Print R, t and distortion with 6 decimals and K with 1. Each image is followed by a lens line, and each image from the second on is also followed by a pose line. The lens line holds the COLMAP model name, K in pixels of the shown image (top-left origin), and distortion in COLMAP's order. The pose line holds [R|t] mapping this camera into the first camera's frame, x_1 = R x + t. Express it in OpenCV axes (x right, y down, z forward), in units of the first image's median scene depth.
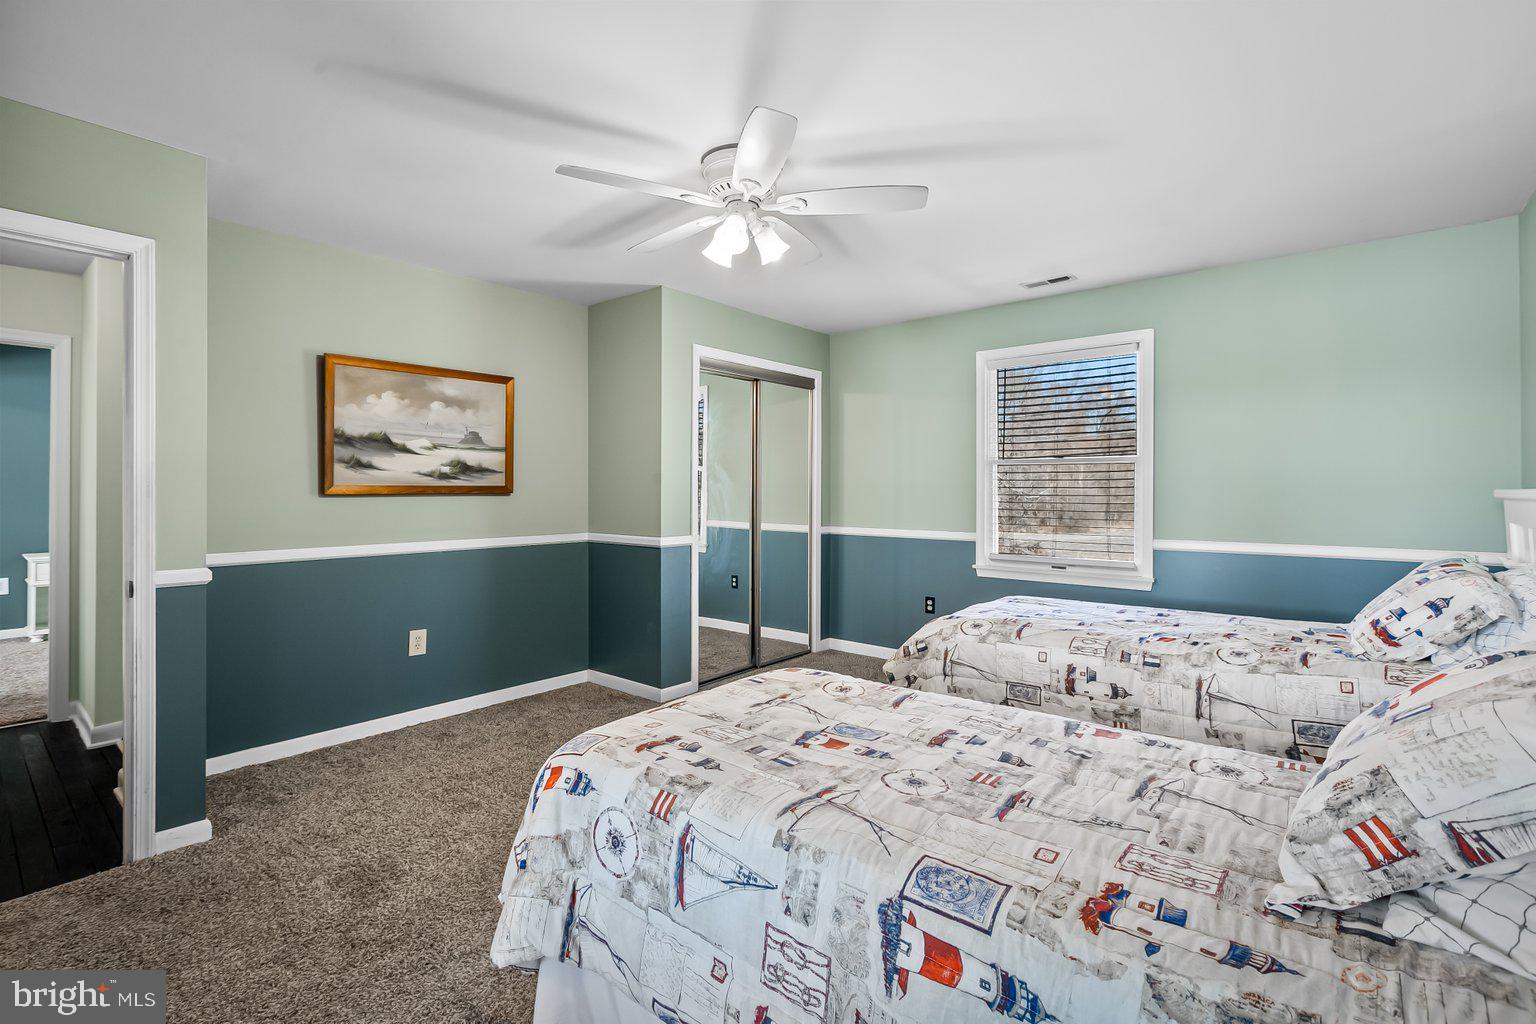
lens RADIAL K [[716.7, 0, 759.0], [0, 716.7, 496.4], [0, 0, 1]] dist [0.003414, -0.002361]
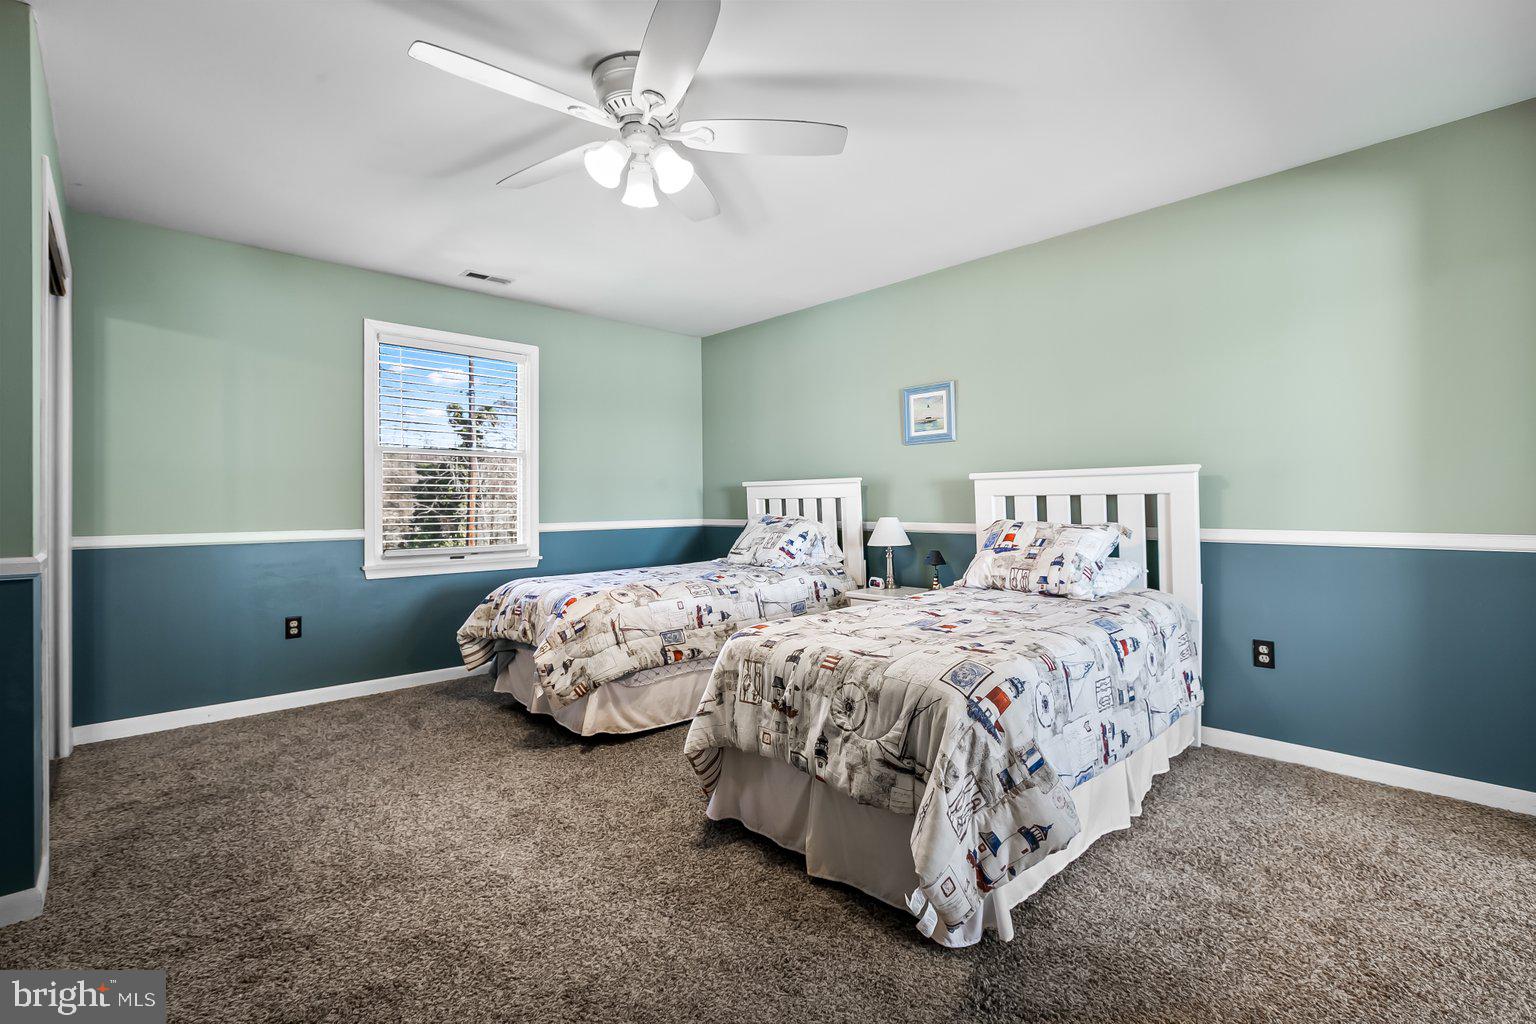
lens RADIAL K [[716.7, 0, 758.2], [0, 716.7, 510.1], [0, 0, 1]] dist [0.003414, -0.002361]
pose [[0.073748, -0.010834, 0.997218, -0.876555], [0.015396, 0.999834, 0.009724, 0.046489], [-0.997158, 0.014637, 0.073903, 0.784435]]
